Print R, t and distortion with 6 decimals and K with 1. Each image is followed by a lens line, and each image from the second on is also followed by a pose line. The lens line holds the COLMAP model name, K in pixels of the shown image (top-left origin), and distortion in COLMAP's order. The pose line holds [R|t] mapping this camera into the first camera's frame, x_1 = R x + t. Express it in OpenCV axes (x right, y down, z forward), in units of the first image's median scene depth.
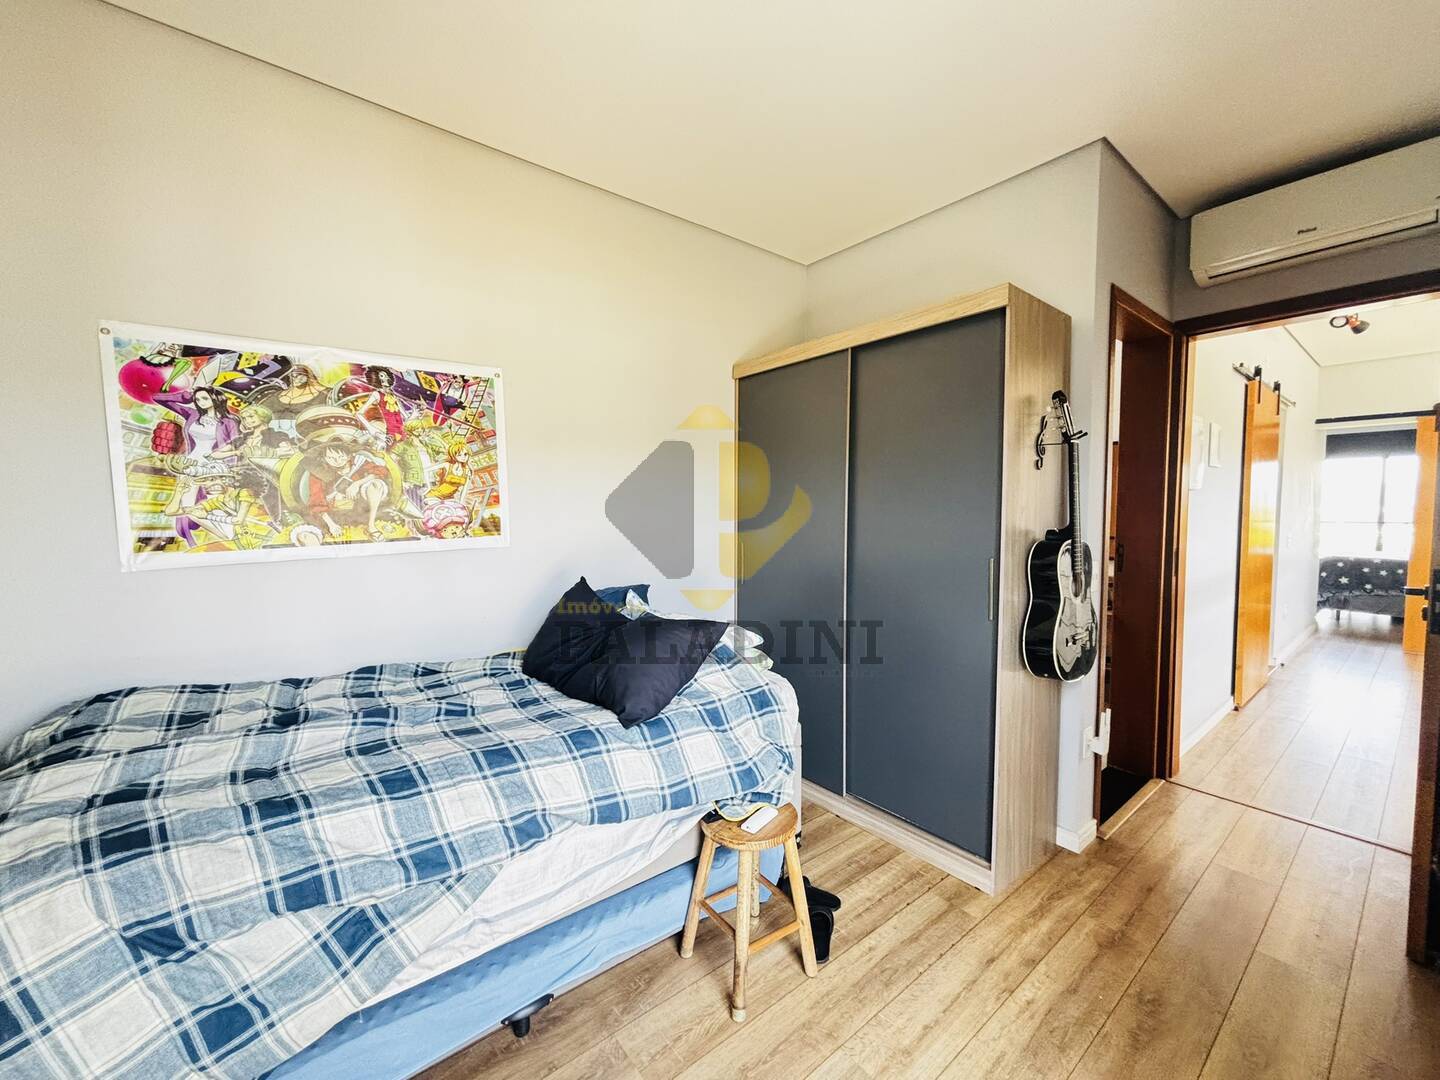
lens RADIAL K [[581.3, 0, 722.1], [0, 581.3, 543.9], [0, 0, 1]] dist [0.008575, -0.001410]
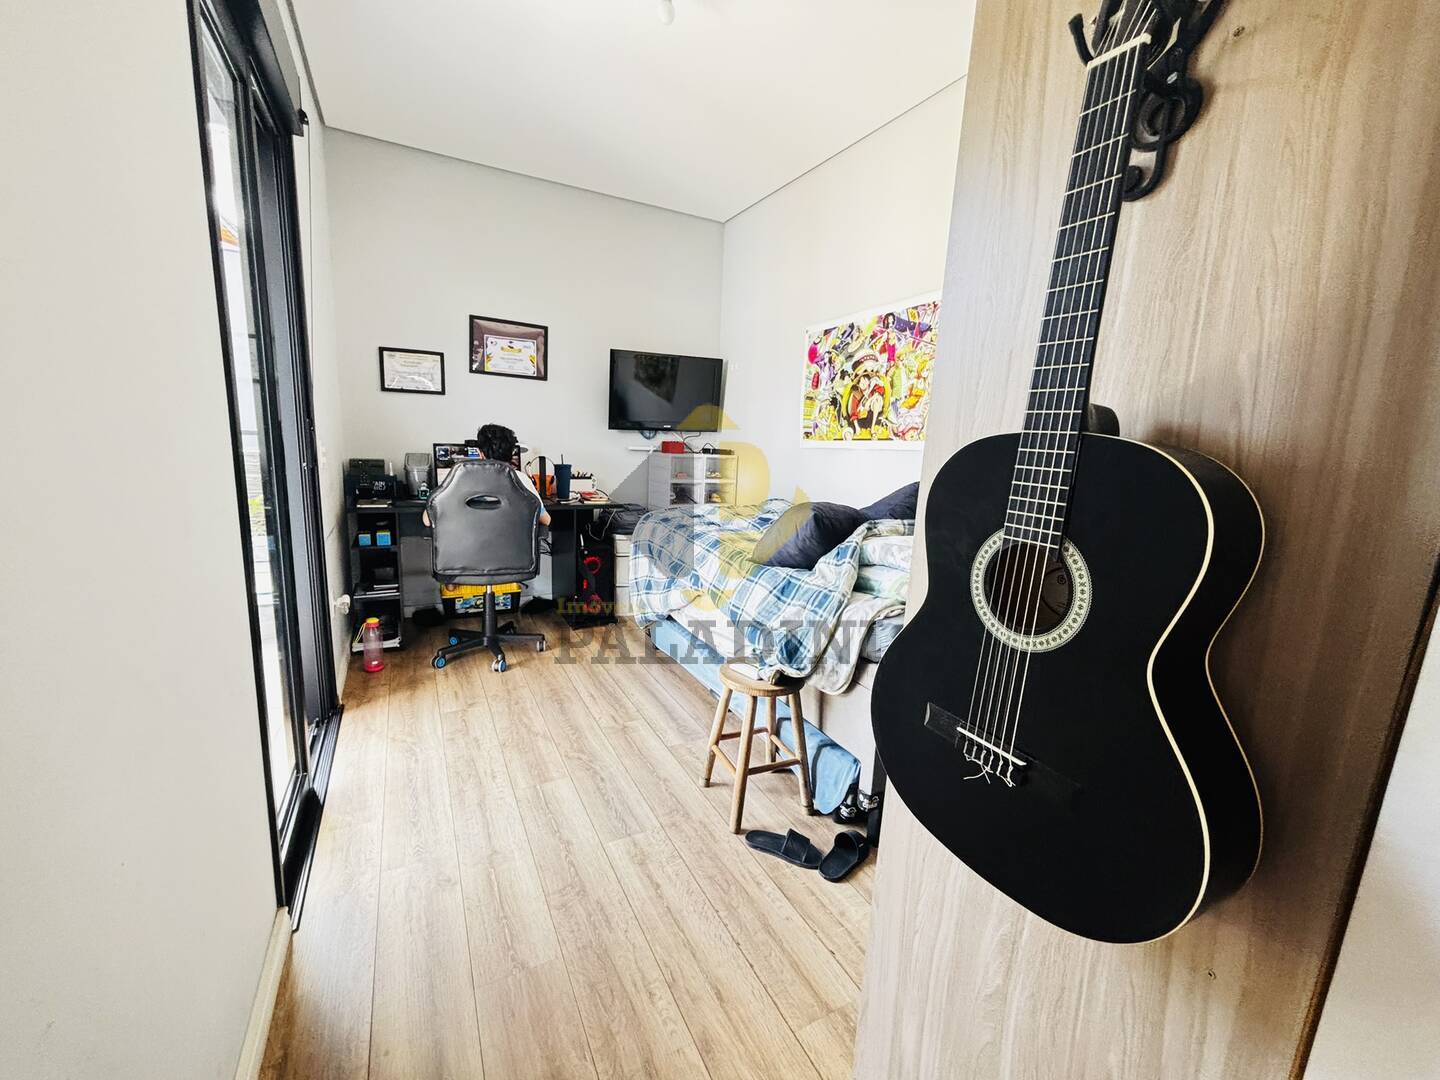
lens RADIAL K [[581.3, 0, 719.4], [0, 581.3, 548.6], [0, 0, 1]] dist [0.008575, -0.001410]
pose [[-0.181839, 0.174458, -0.967729, 0.974989], [-0.114087, 0.973747, 0.196980, 0.018752], [0.976688, 0.146224, -0.157162, 0.937443]]
